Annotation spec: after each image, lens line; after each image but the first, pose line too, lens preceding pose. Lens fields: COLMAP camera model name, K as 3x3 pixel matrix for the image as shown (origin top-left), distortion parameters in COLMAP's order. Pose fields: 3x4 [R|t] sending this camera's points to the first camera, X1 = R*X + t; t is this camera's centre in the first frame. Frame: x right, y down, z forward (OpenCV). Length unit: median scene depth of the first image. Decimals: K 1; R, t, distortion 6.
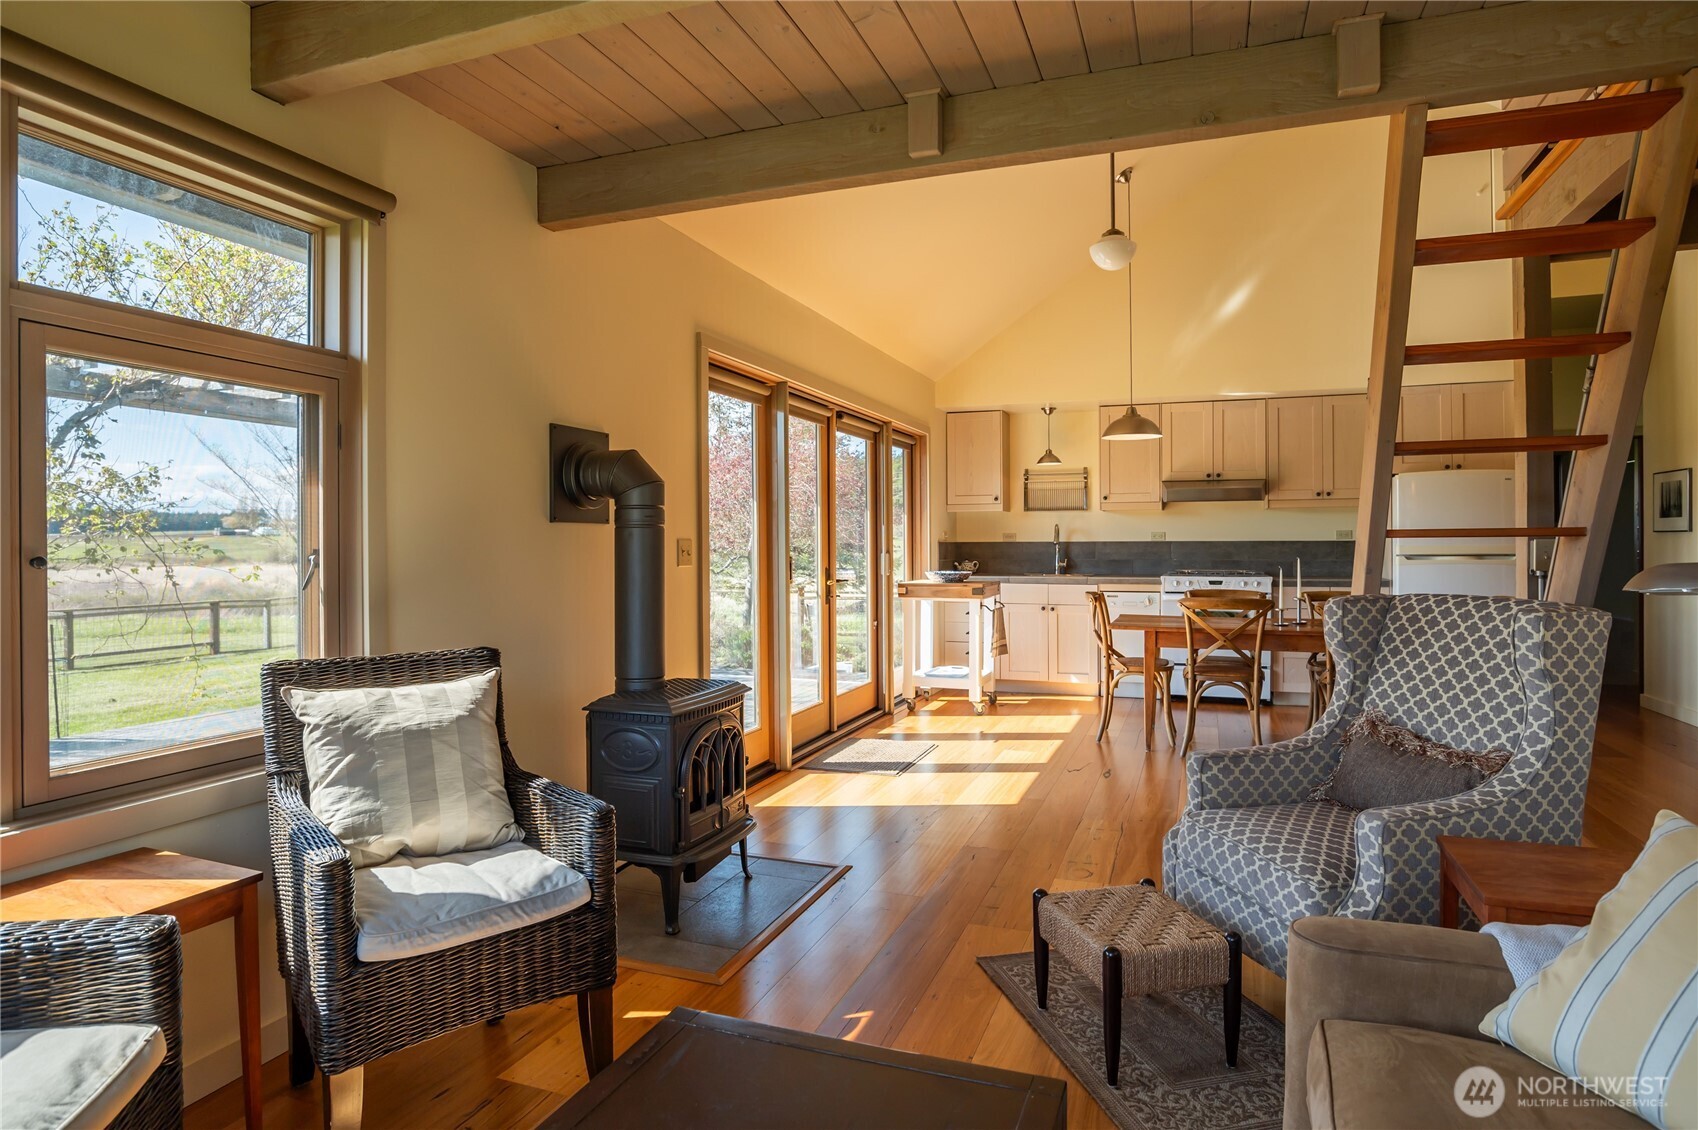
lens RADIAL K [[962.9, 0, 850.8], [0, 962.9, 558.8], [0, 0, 1]] dist [-0.004336, -0.000209]
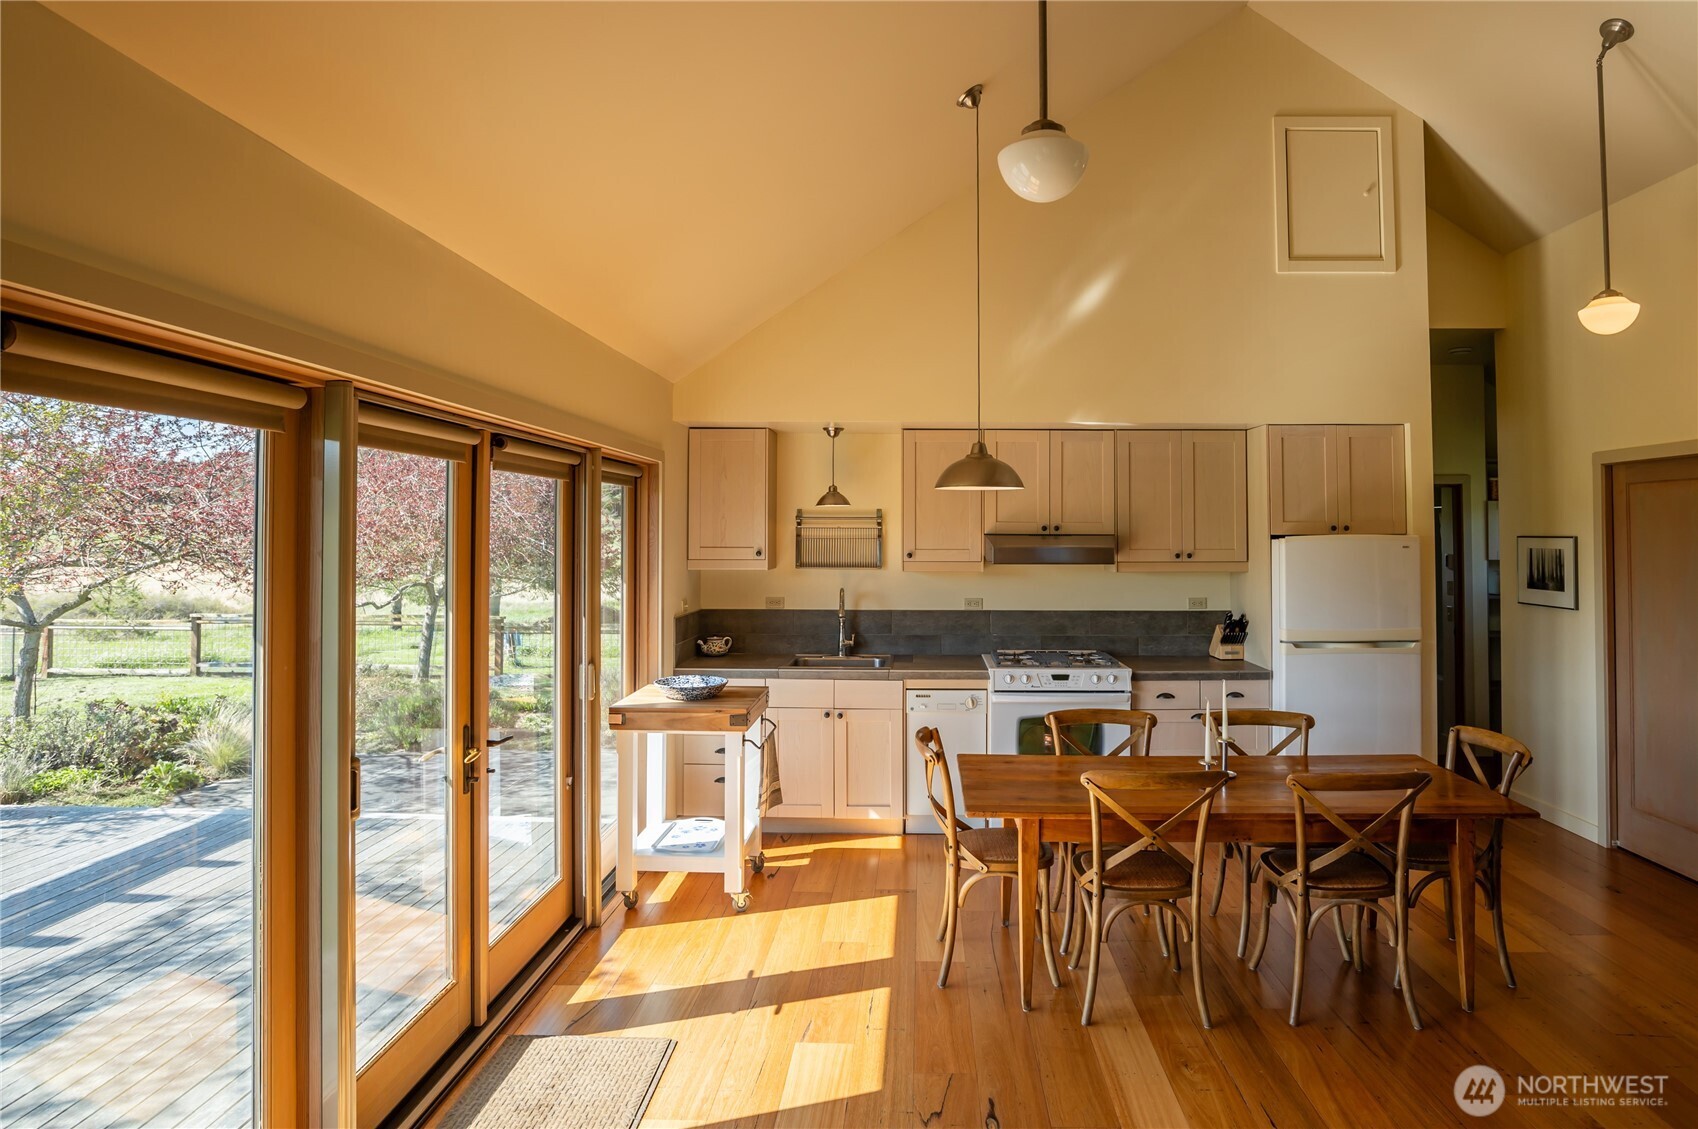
lens RADIAL K [[1005.2, 0, 912.8], [0, 1005.2, 513.6], [0, 0, 1]] dist [-0.051159, 0.000040]
pose [[0.946606, 0.013576, 0.322108, 0.023899], [0.001757, 0.998881, -0.047264, -0.063676], [-0.322389, 0.045306, 0.945522, 0.305852]]
